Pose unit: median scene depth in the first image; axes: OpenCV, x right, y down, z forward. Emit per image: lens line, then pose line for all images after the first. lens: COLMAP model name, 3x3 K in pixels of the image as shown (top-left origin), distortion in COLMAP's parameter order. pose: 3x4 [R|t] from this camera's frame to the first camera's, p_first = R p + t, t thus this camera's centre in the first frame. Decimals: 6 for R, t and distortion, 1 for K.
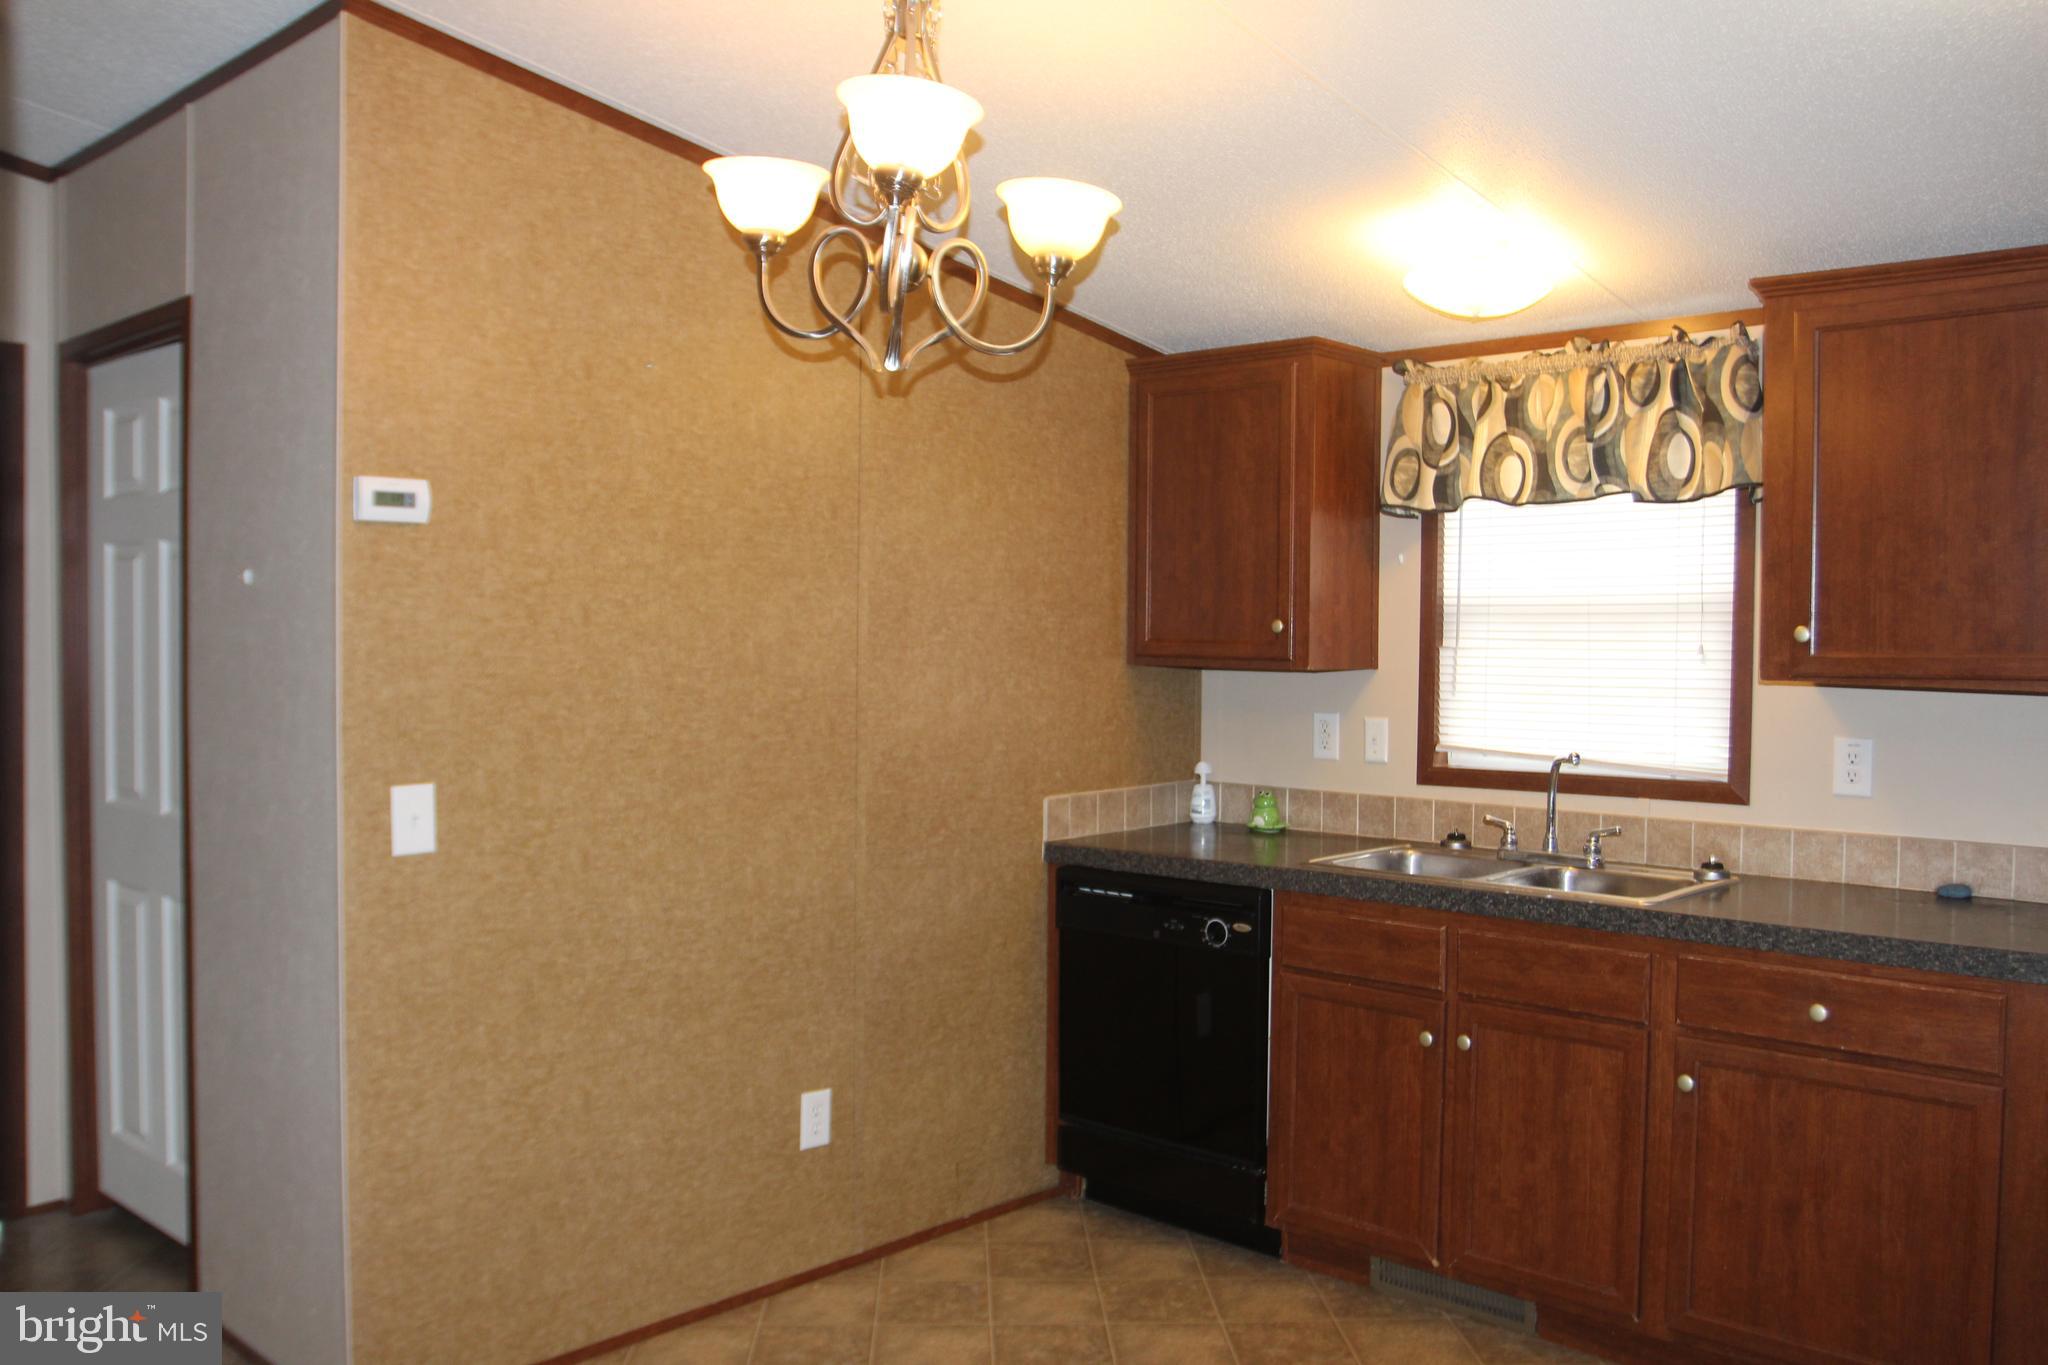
lens RADIAL K [[1660.2, 0, 1060.8], [0, 1660.2, 678.0], [0, 0, 1]] dist [-0.086511, 0.058967]
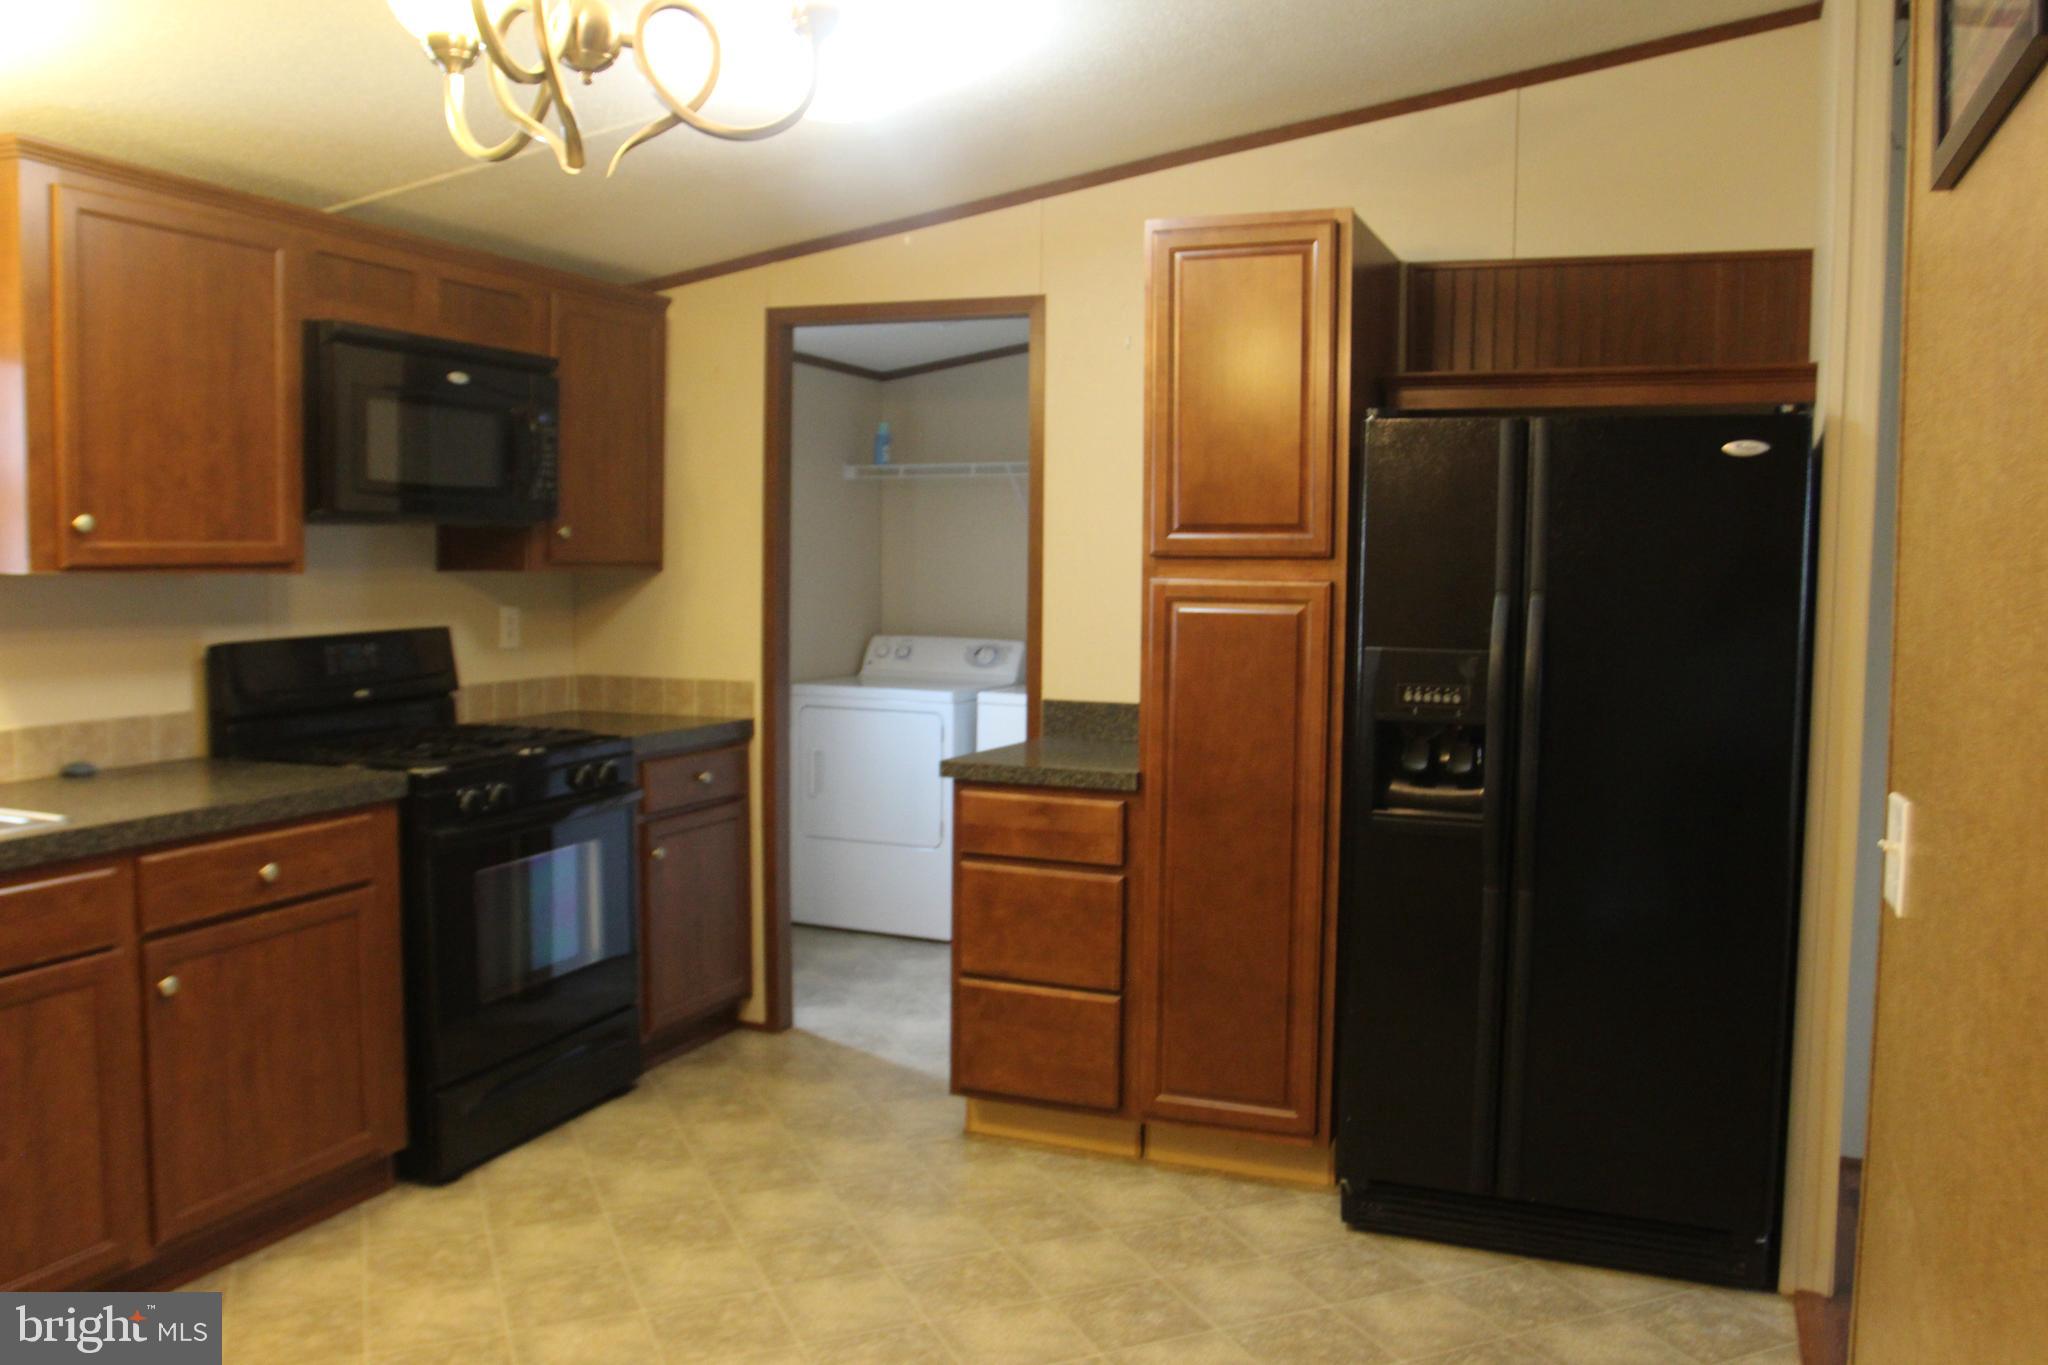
lens RADIAL K [[1660.2, 0, 1058.0], [0, 1660.2, 672.1], [0, 0, 1]] dist [-0.086511, 0.058967]
pose [[-0.358592, -0.079297, 0.930121, -0.600936], [0.011225, 0.995947, 0.089236, -0.016514], [-0.933427, 0.042440, -0.356248, 0.729671]]
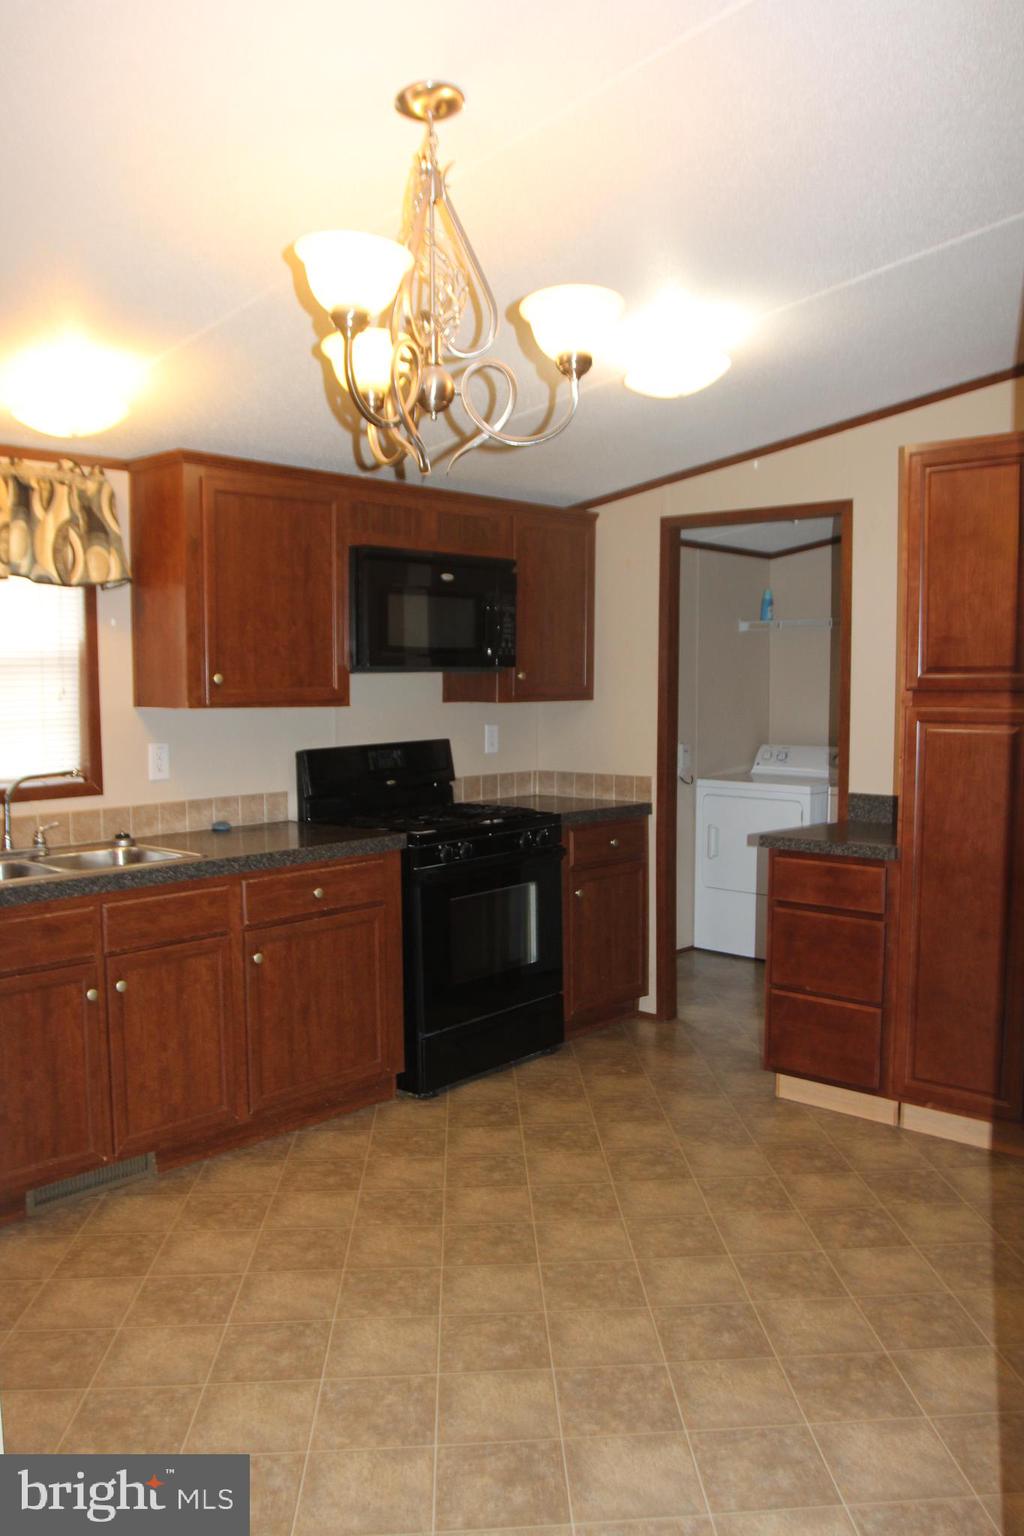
lens RADIAL K [[1249.5, 0, 530.2], [0, 1249.5, 788.7], [0, 0, 1]] dist [-0.066802, -0.005691]
pose [[-0.015464, -0.098556, 0.995011, -0.719204], [0.031565, 0.994586, 0.099005, -0.027784], [-0.999382, 0.032939, -0.012269, 0.641776]]
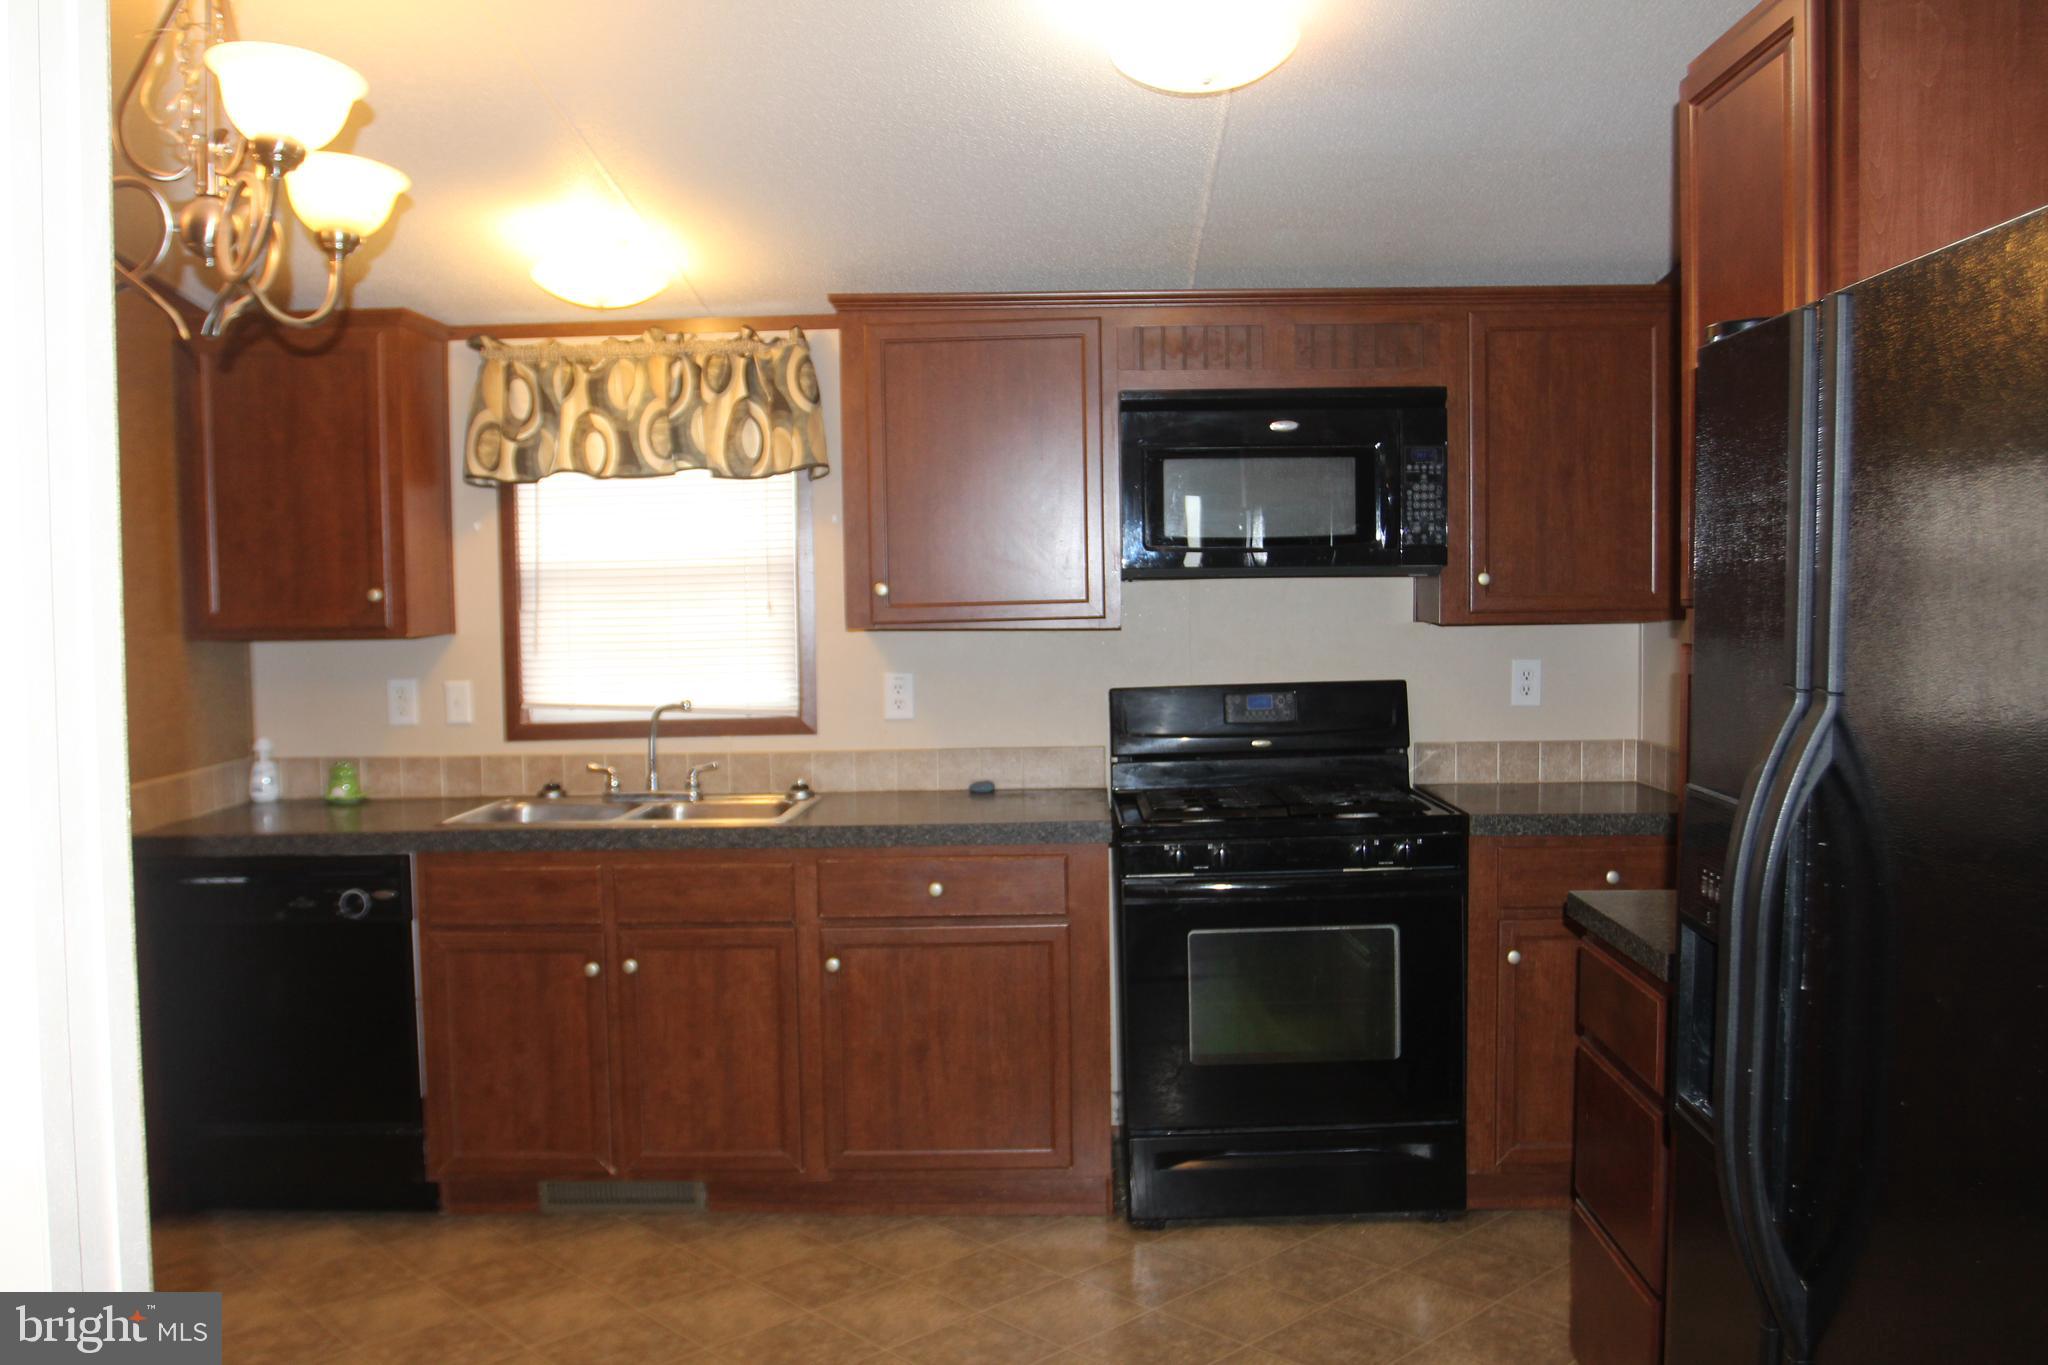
lens RADIAL K [[1660.2, 0, 1057.0], [0, 1660.2, 678.7], [0, 0, 1]] dist [-0.086511, 0.058967]
pose [[0.749446, -0.058436, 0.659482, -0.247115], [0.041094, 0.998282, 0.041757, -0.006013], [-0.660789, -0.004194, 0.750560, -0.020301]]
